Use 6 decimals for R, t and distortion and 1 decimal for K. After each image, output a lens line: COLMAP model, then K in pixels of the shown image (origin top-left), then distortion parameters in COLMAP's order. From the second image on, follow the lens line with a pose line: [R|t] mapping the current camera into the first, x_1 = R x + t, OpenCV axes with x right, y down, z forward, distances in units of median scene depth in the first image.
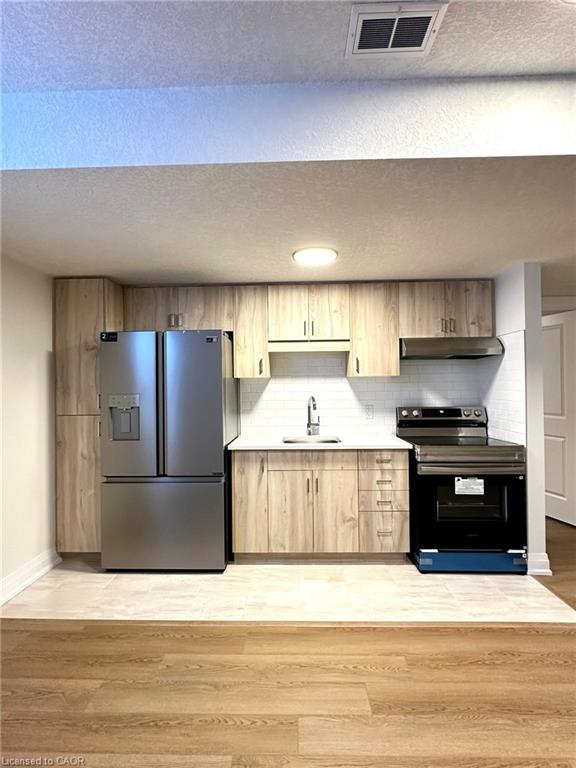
lens RADIAL K [[383.9, 0, 285.6], [0, 383.9, 383.3], [0, 0, 1]] dist [-0.003514, -0.000328]
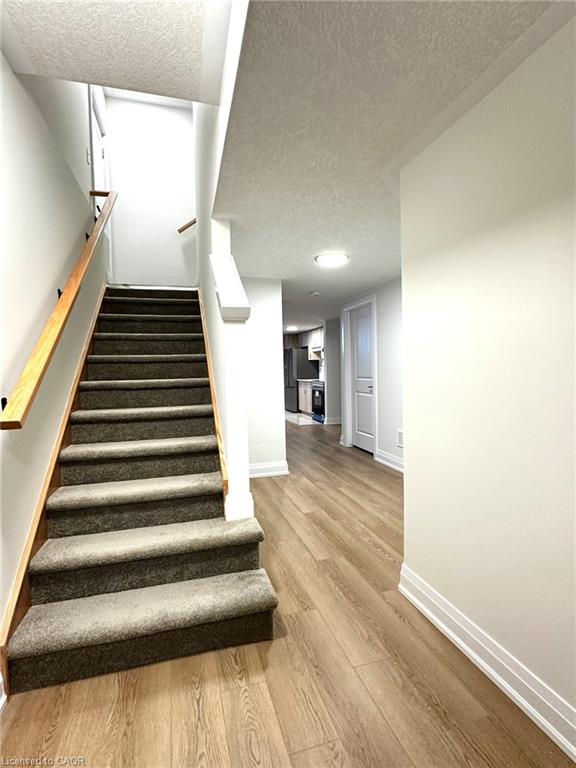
lens RADIAL K [[383.9, 0, 285.6], [0, 383.9, 383.3], [0, 0, 1]] dist [-0.003514, -0.000328]
pose [[0.302415, 0.039970, -0.952338, 3.247101], [0.025601, 0.998419, 0.050034, 0.015753], [0.952832, -0.039512, 0.300914, -0.189272]]
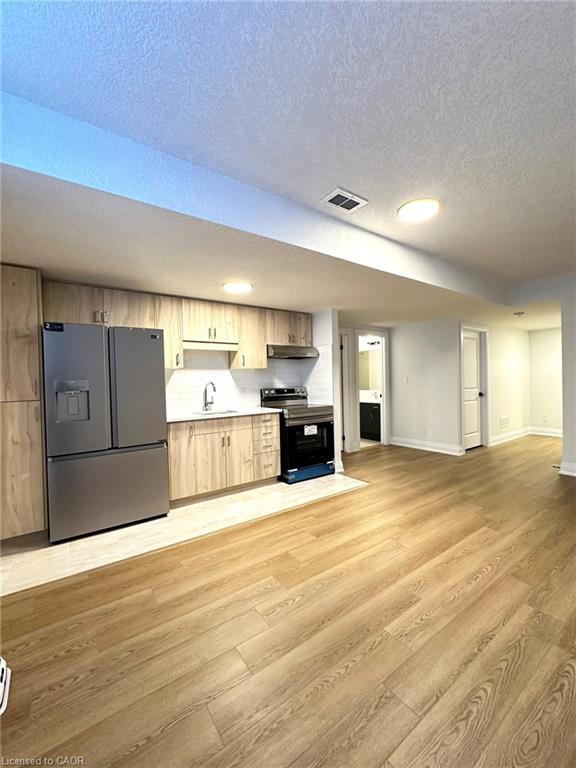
lens RADIAL K [[313.6, 0, 288.0], [0, 313.6, 384.0], [0, 0, 1]] dist [-0.005685, 0.000614]
pose [[0.799610, -0.014509, 0.600345, -0.452090], [0.010749, 0.999894, 0.009849, 0.037320], [-0.600424, -0.001423, 0.799681, -0.095407]]
